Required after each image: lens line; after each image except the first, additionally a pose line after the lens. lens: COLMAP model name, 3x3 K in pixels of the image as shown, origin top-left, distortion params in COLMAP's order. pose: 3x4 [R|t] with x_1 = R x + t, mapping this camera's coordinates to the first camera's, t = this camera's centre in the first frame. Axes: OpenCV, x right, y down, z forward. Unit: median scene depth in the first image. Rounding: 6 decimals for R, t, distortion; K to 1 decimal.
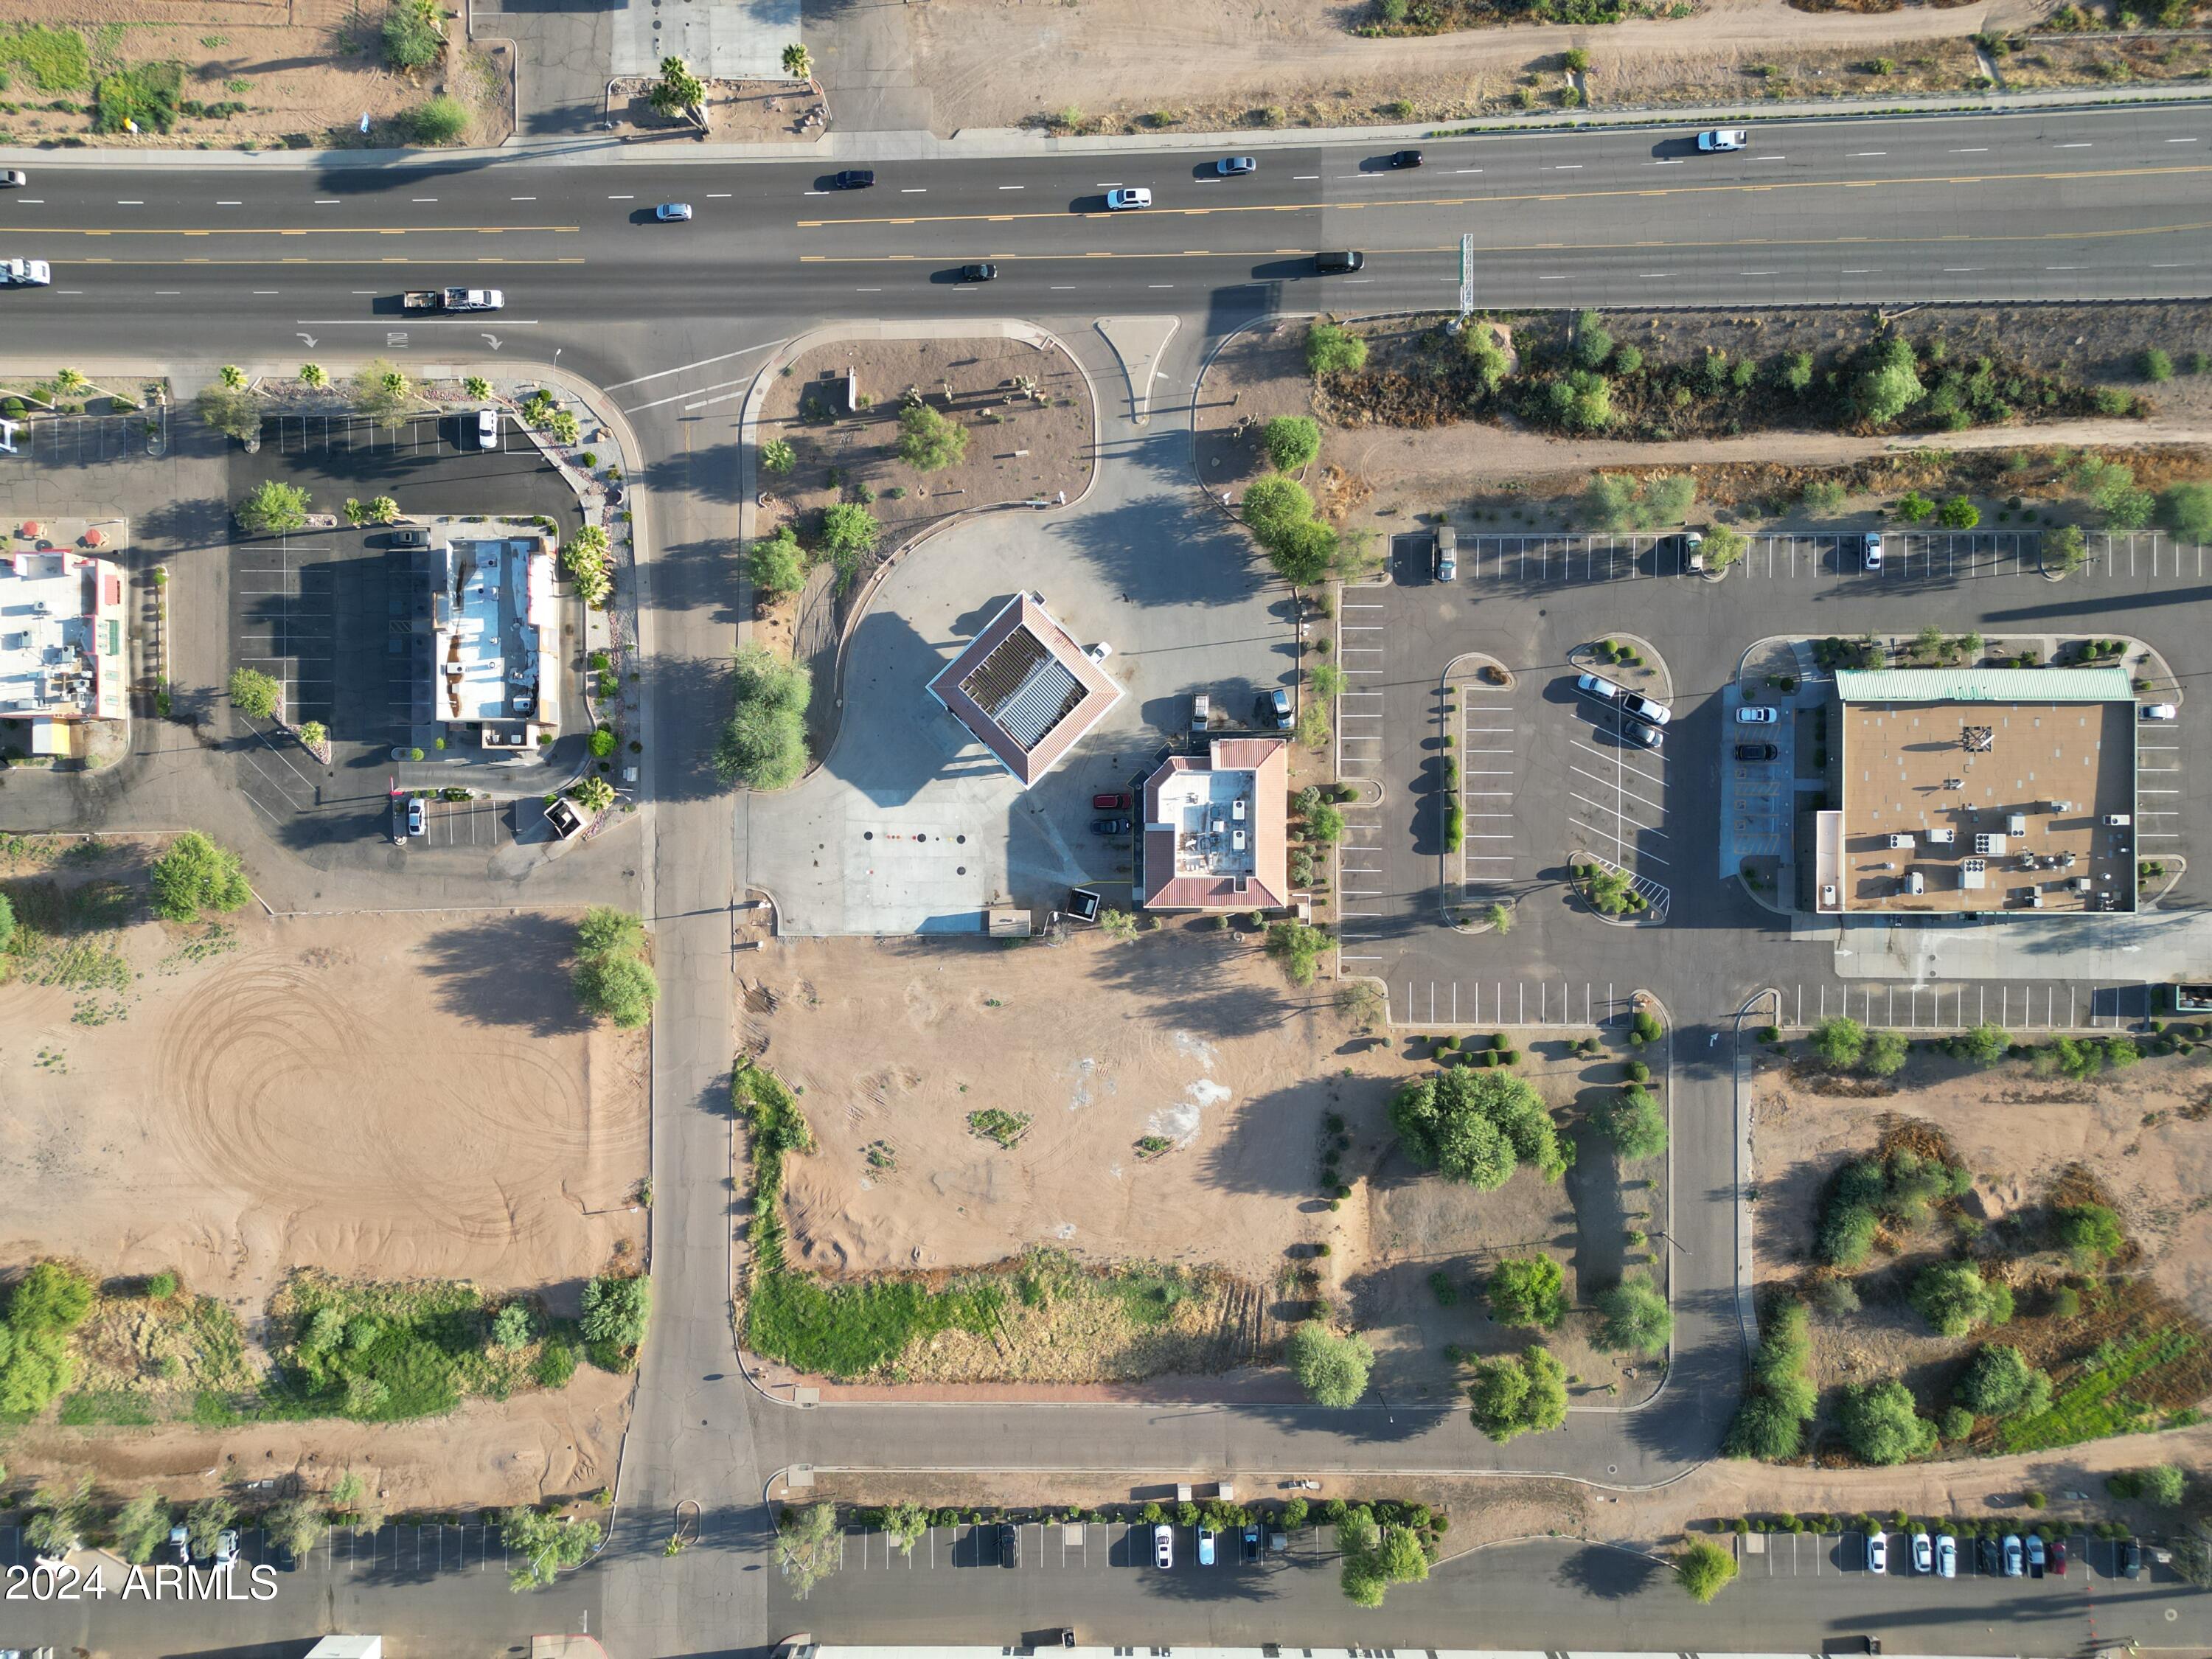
lens RADIAL K [[1549.1, 0, 1070.9], [0, 1549.1, 840.9], [0, 0, 1]] dist [0.069883, -0.061022]
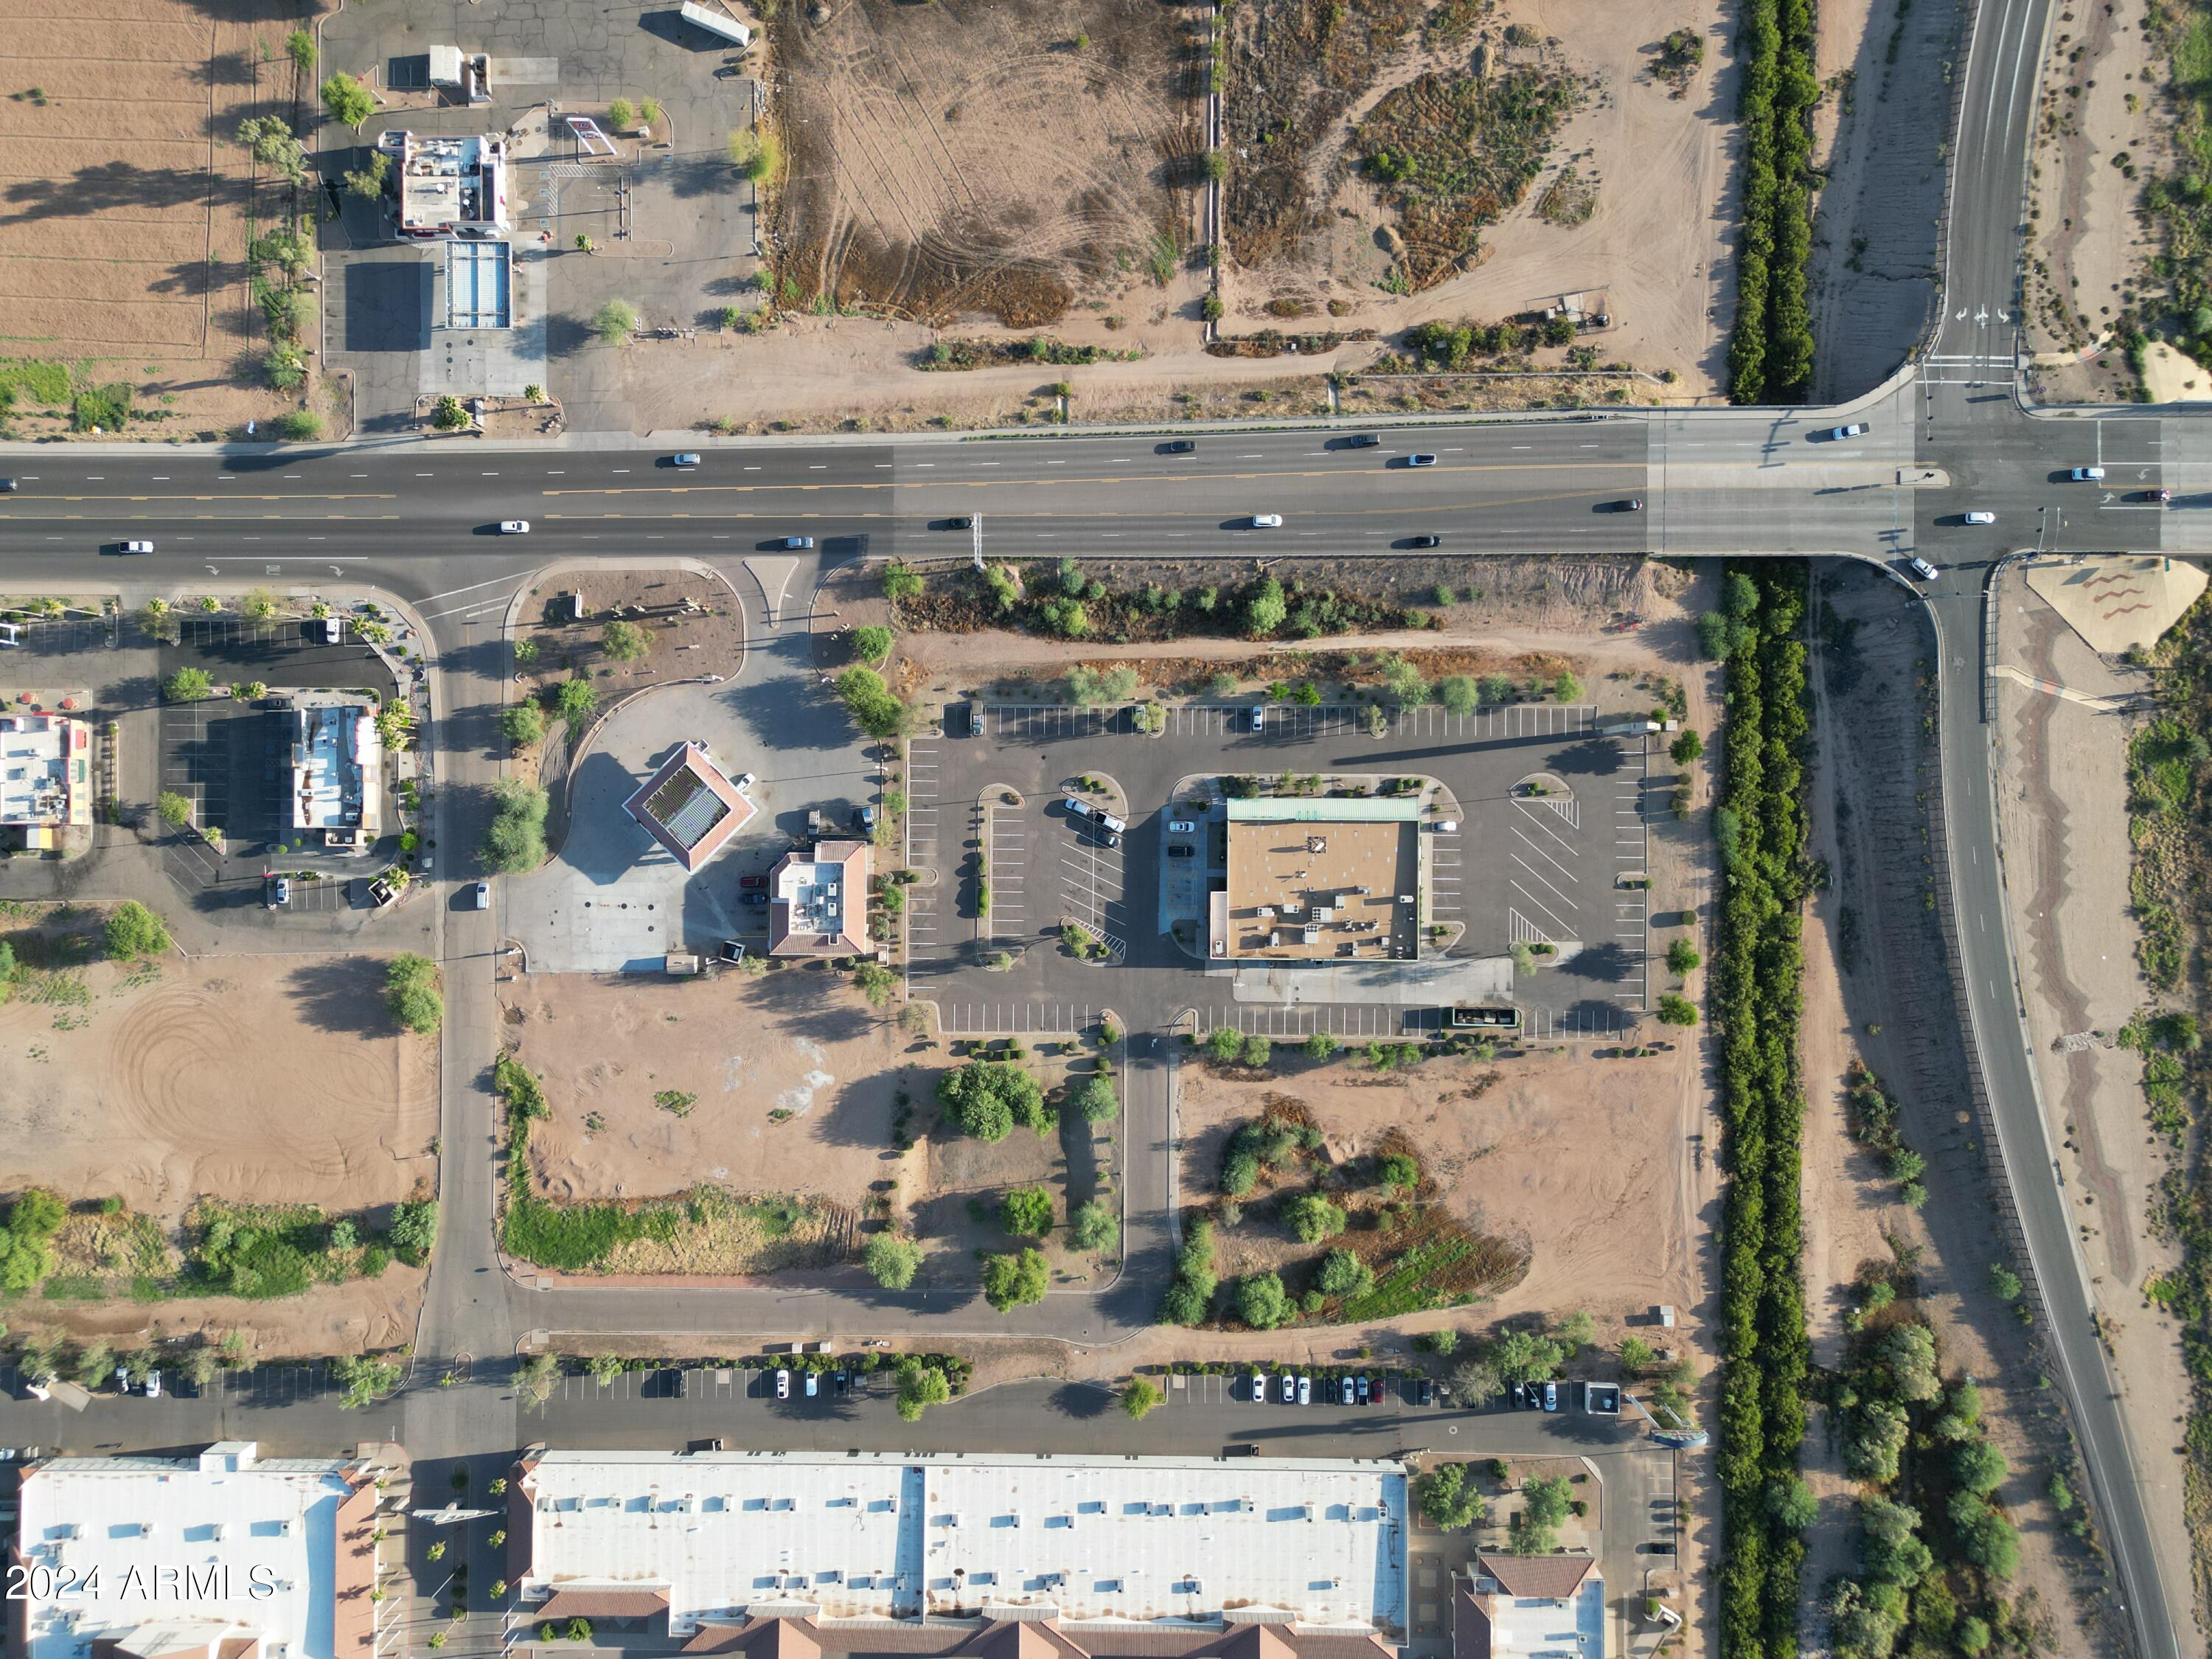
lens RADIAL K [[1549.1, 0, 1090.8], [0, 1549.1, 836.4], [0, 0, 1]] dist [0.069883, -0.061022]
pose [[0.999903, 0.003921, -0.013350, 0.368298], [-0.003975, 0.999984, -0.004072, -0.064137], [0.013334, 0.004125, 0.999903, -0.479985]]
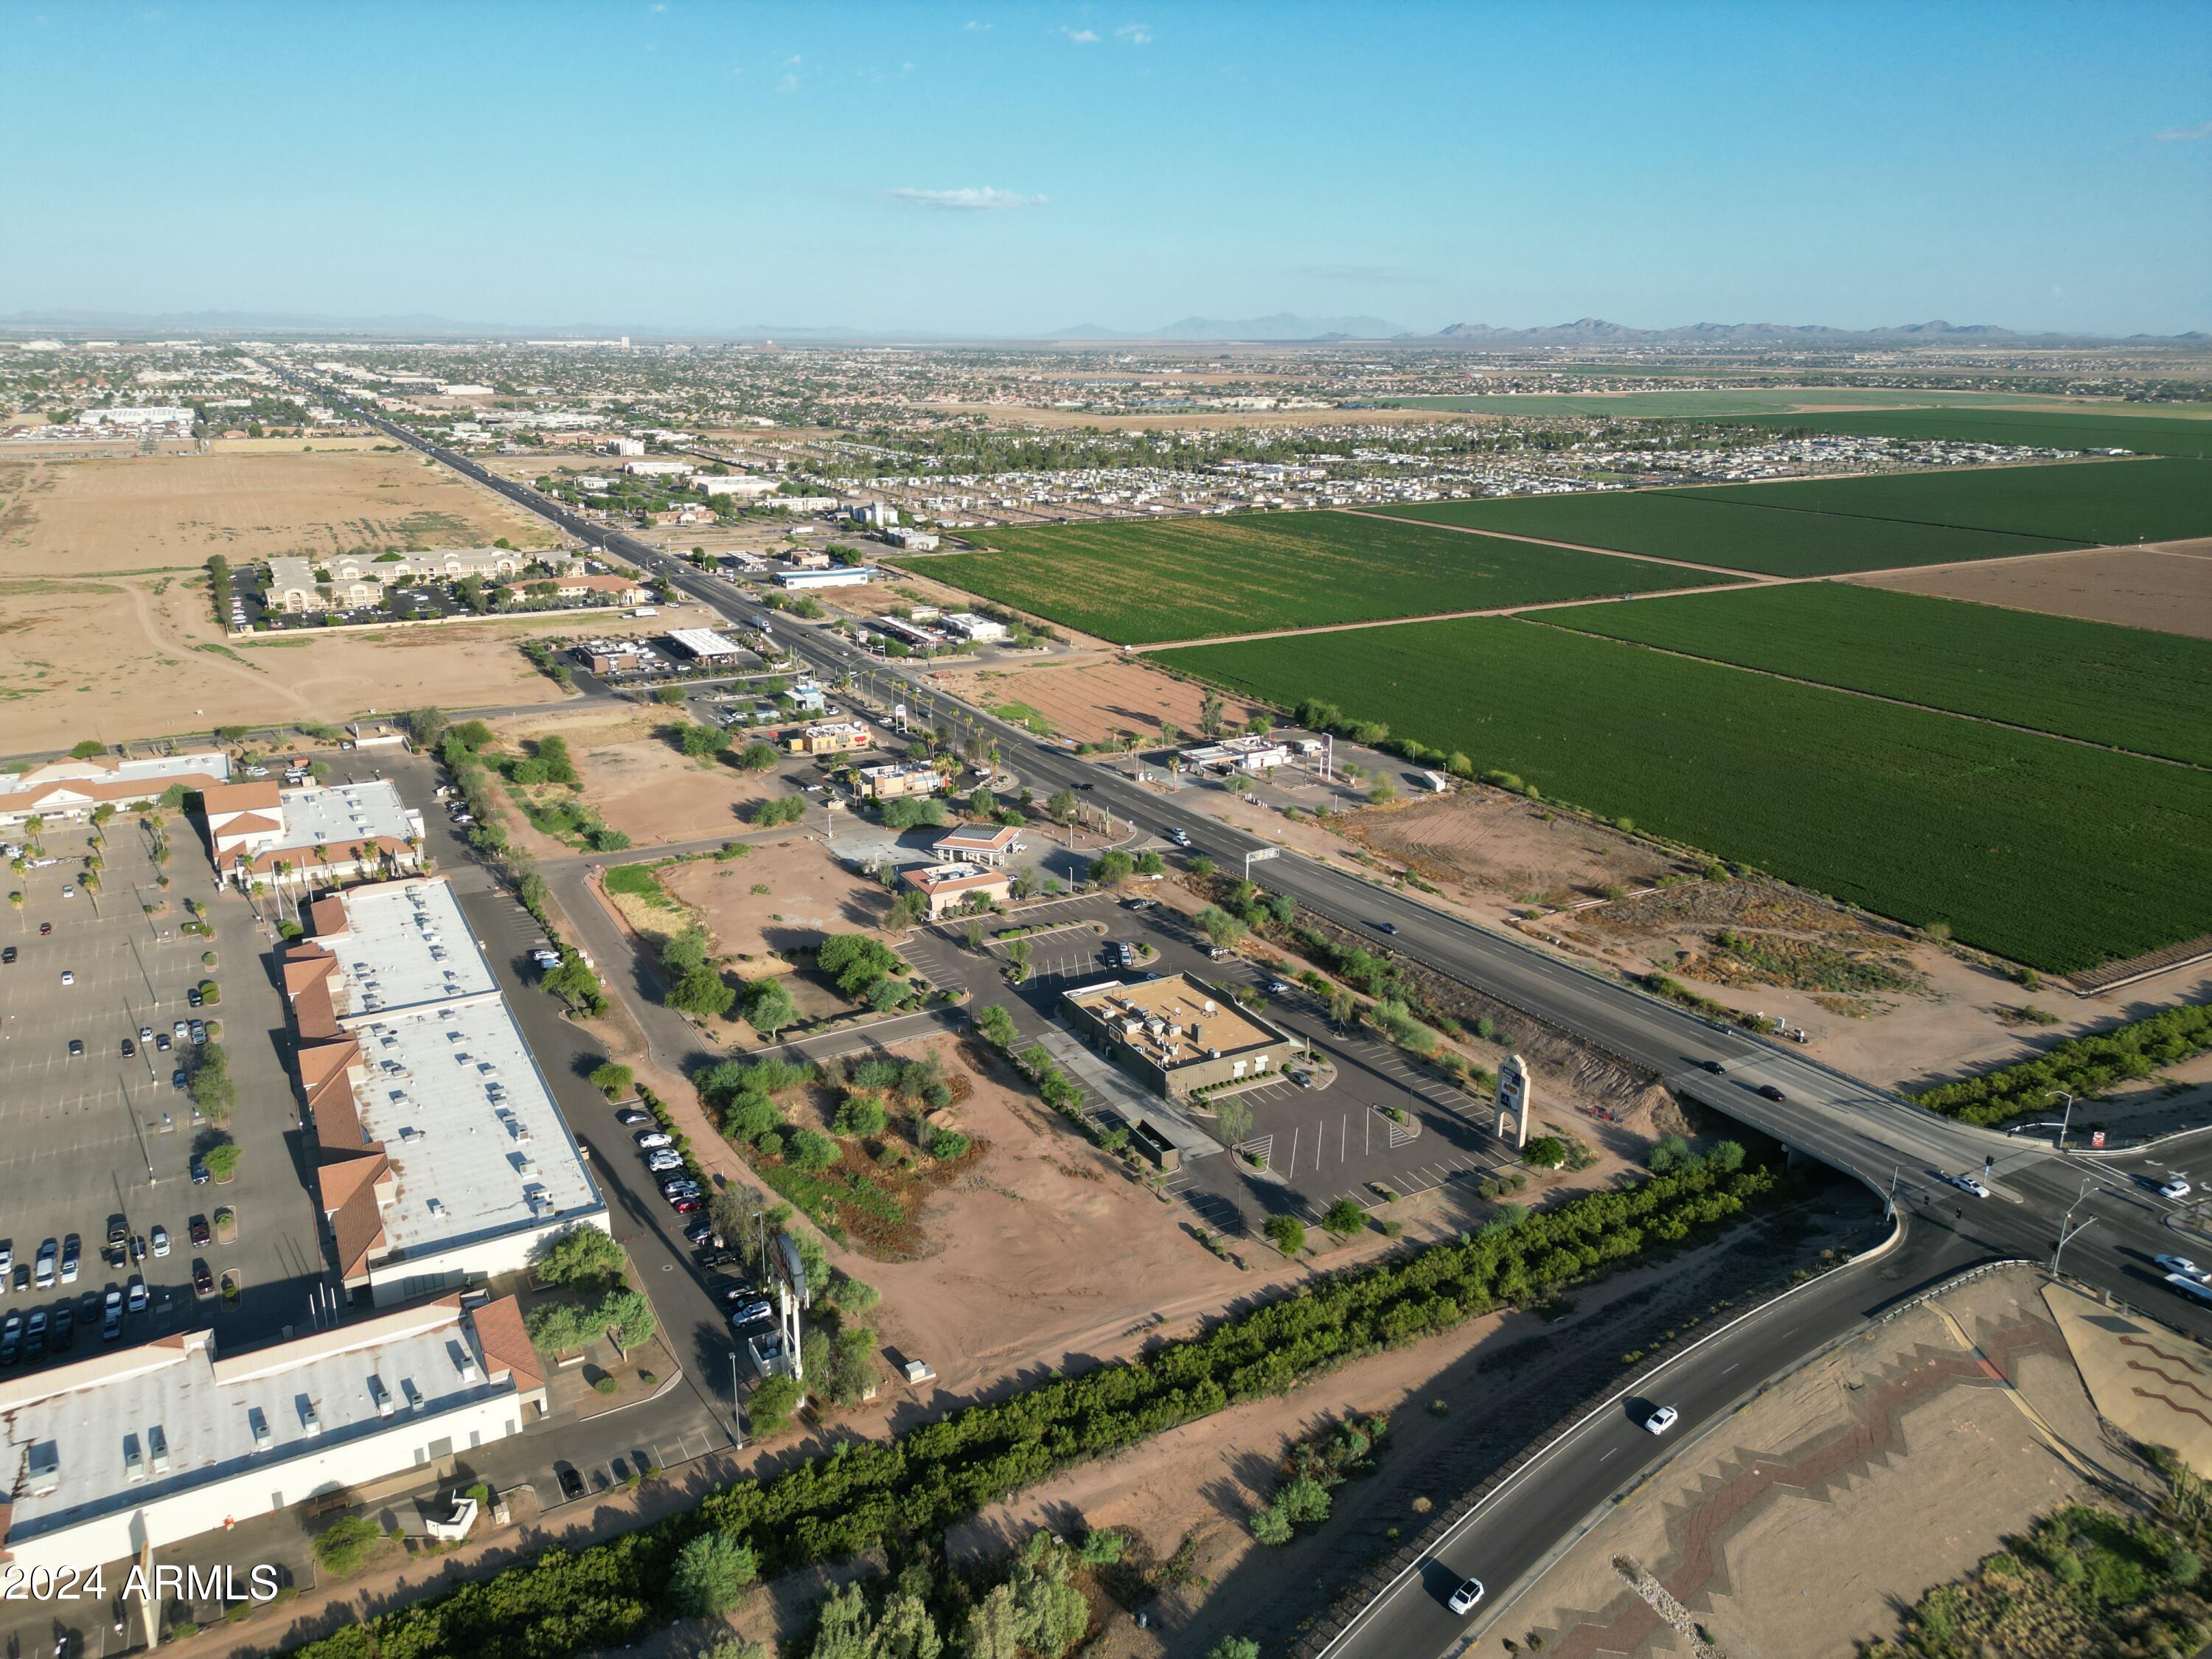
lens RADIAL K [[1549.1, 0, 1092.7], [0, 1549.1, 838.5], [0, 0, 1]] dist [0.069883, -0.061022]
pose [[0.489020, 0.278973, -0.826459, 1.678061], [-0.872256, 0.150546, -0.465301, 0.693215], [-0.005386, 0.948425, 0.316956, 0.350614]]
